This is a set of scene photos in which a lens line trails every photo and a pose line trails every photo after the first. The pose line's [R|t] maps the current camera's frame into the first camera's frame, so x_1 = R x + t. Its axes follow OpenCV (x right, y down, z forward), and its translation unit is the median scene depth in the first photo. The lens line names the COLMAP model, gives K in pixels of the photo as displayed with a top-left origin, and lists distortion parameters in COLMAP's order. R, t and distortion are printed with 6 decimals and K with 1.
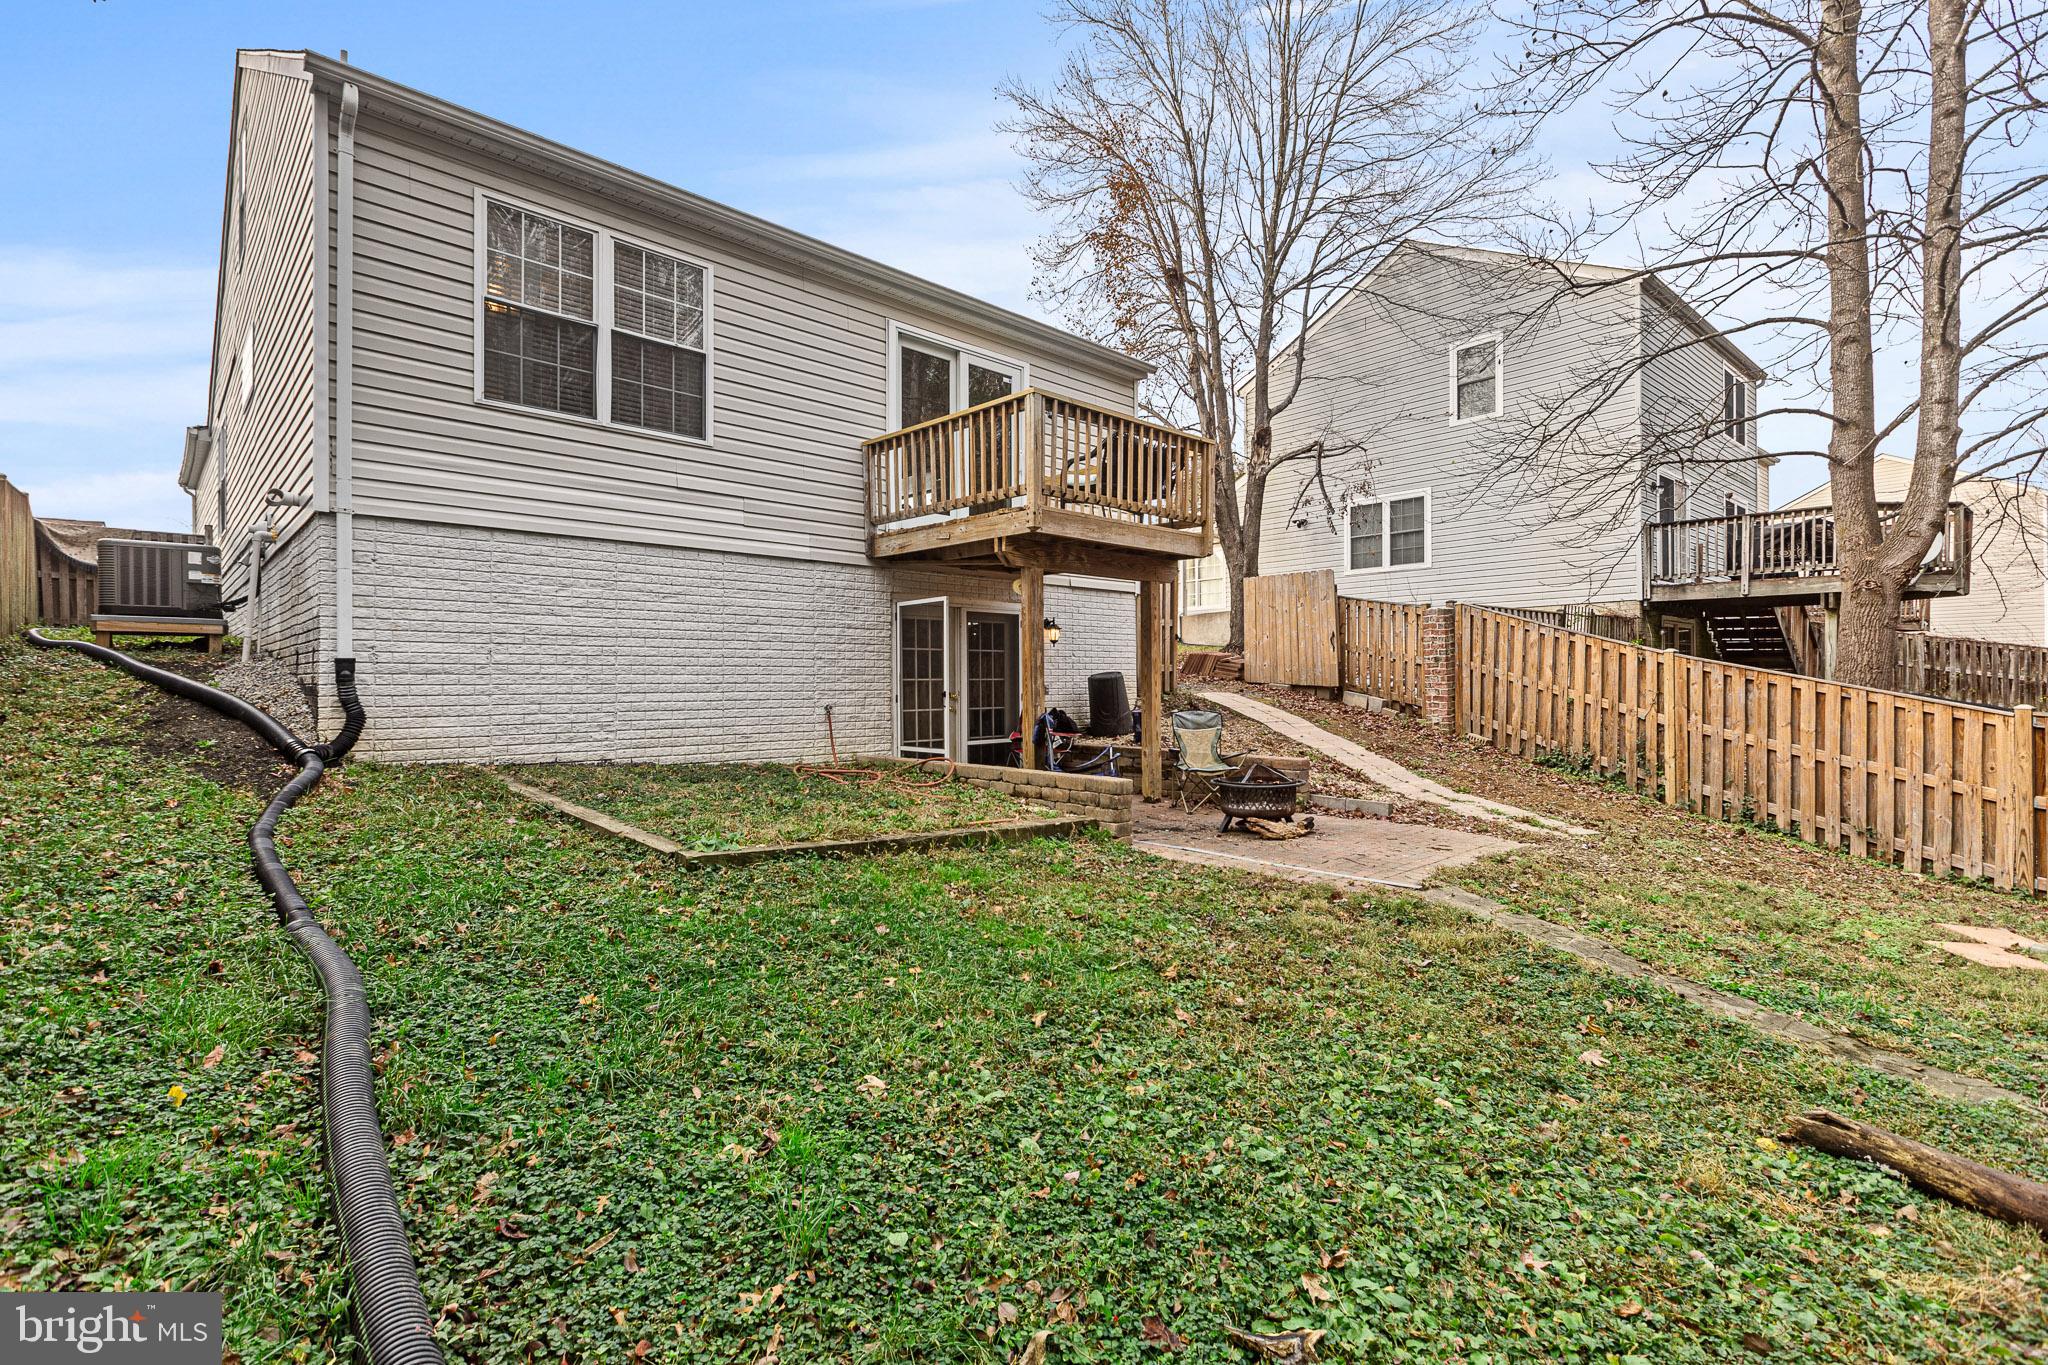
lens RADIAL K [[929.4, 0, 1020.1], [0, 929.4, 677.0], [0, 0, 1]] dist [0.002117, -0.001043]
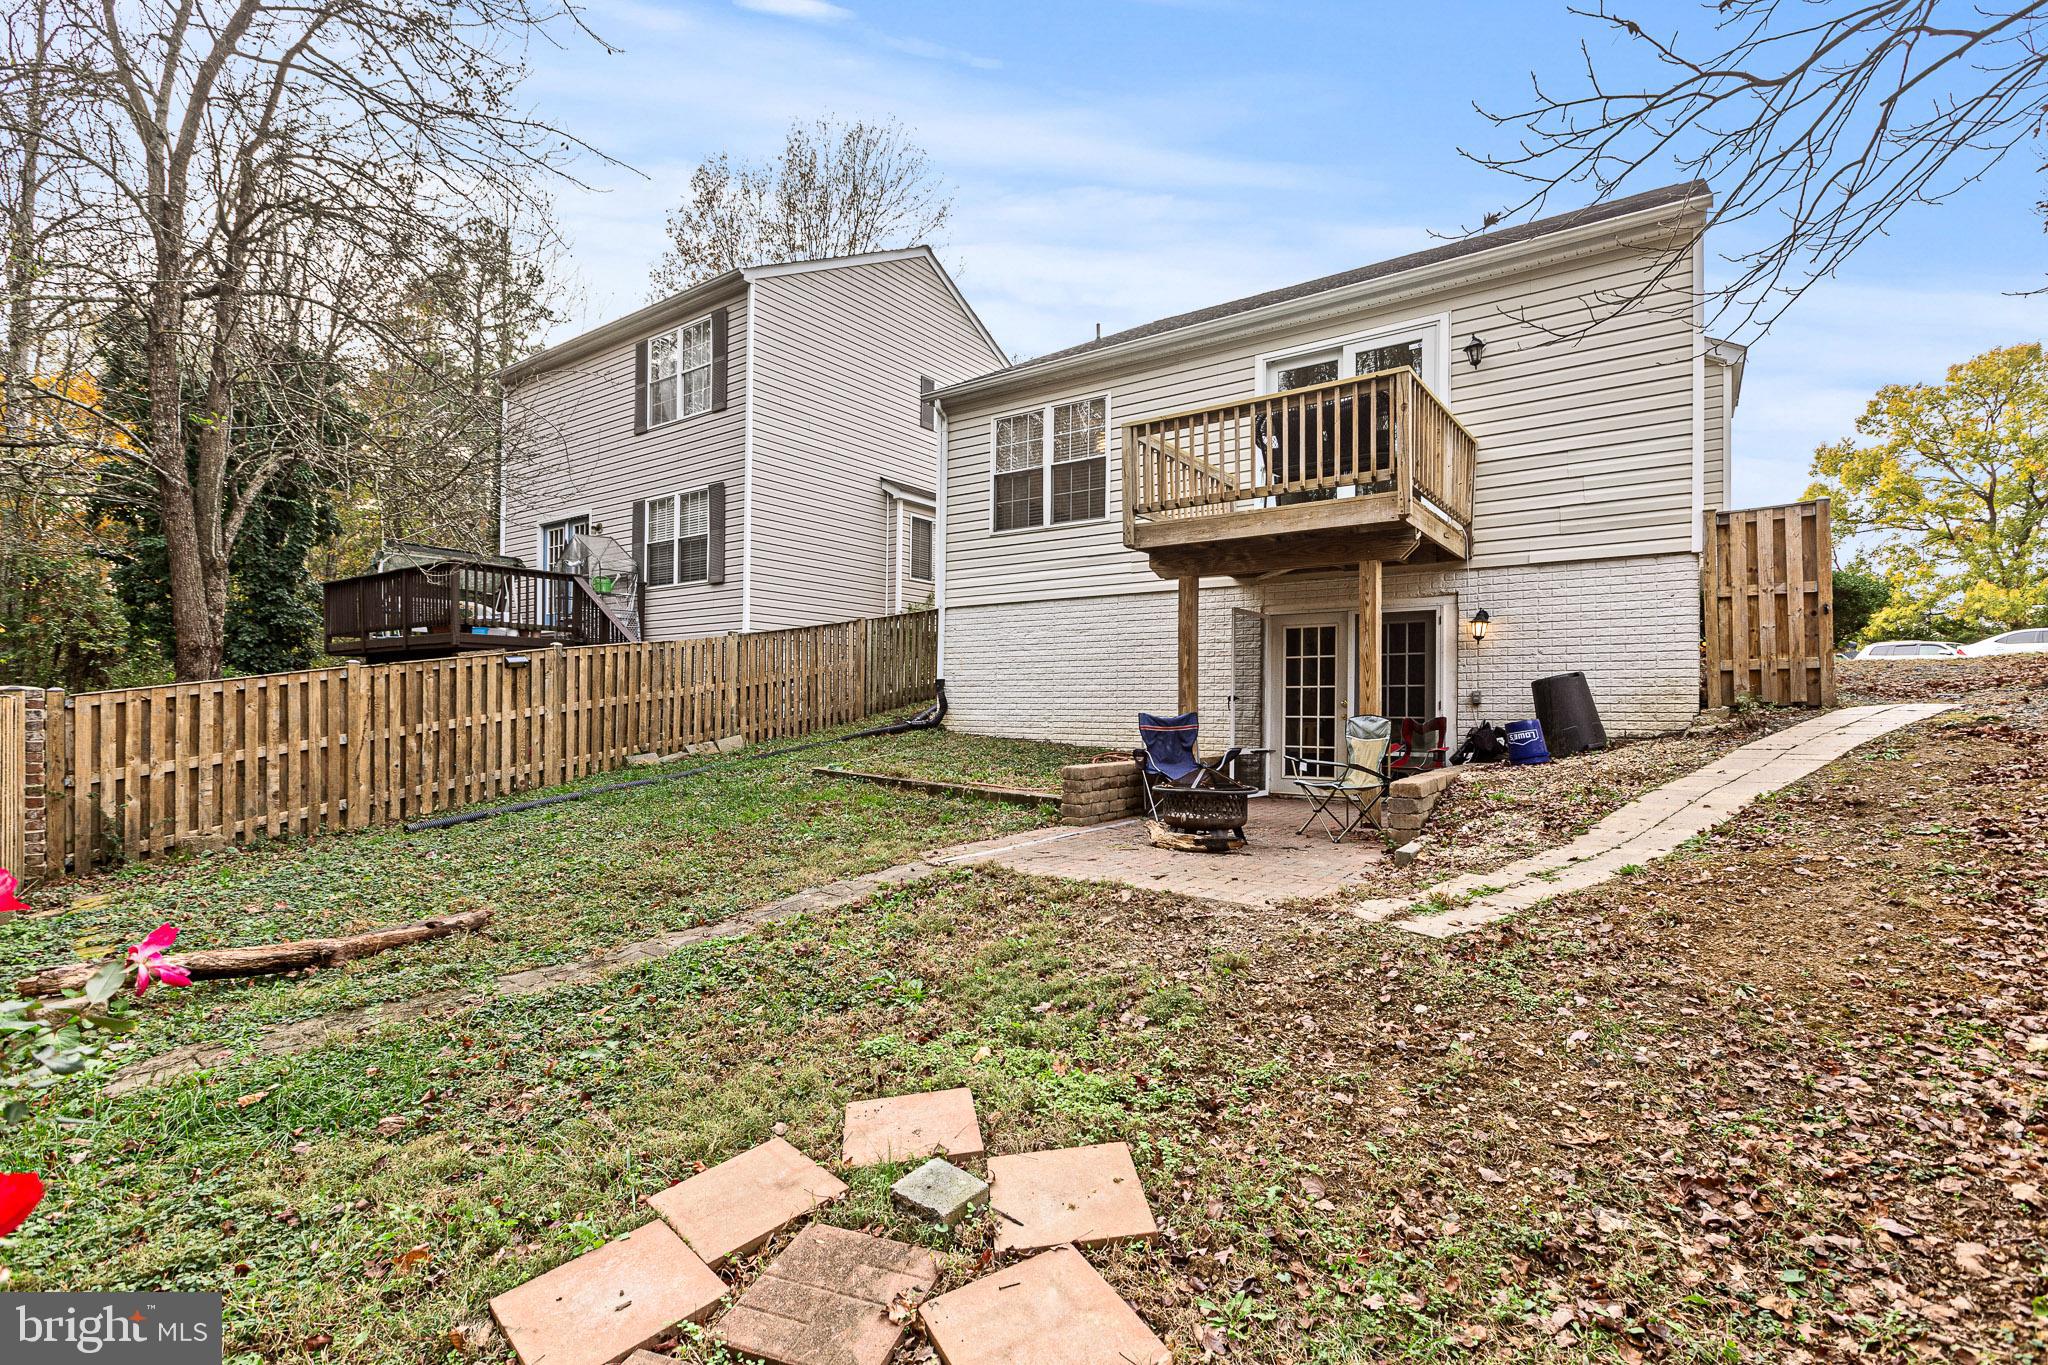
lens RADIAL K [[929.4, 0, 1021.3], [0, 929.4, 696.7], [0, 0, 1]] dist [0.002117, -0.001043]
pose [[0.187204, -0.013299, -0.982231, 1.069221], [-0.007129, 0.999864, -0.014897, 0.039491], [0.982295, 0.009791, 0.187084, 0.649123]]
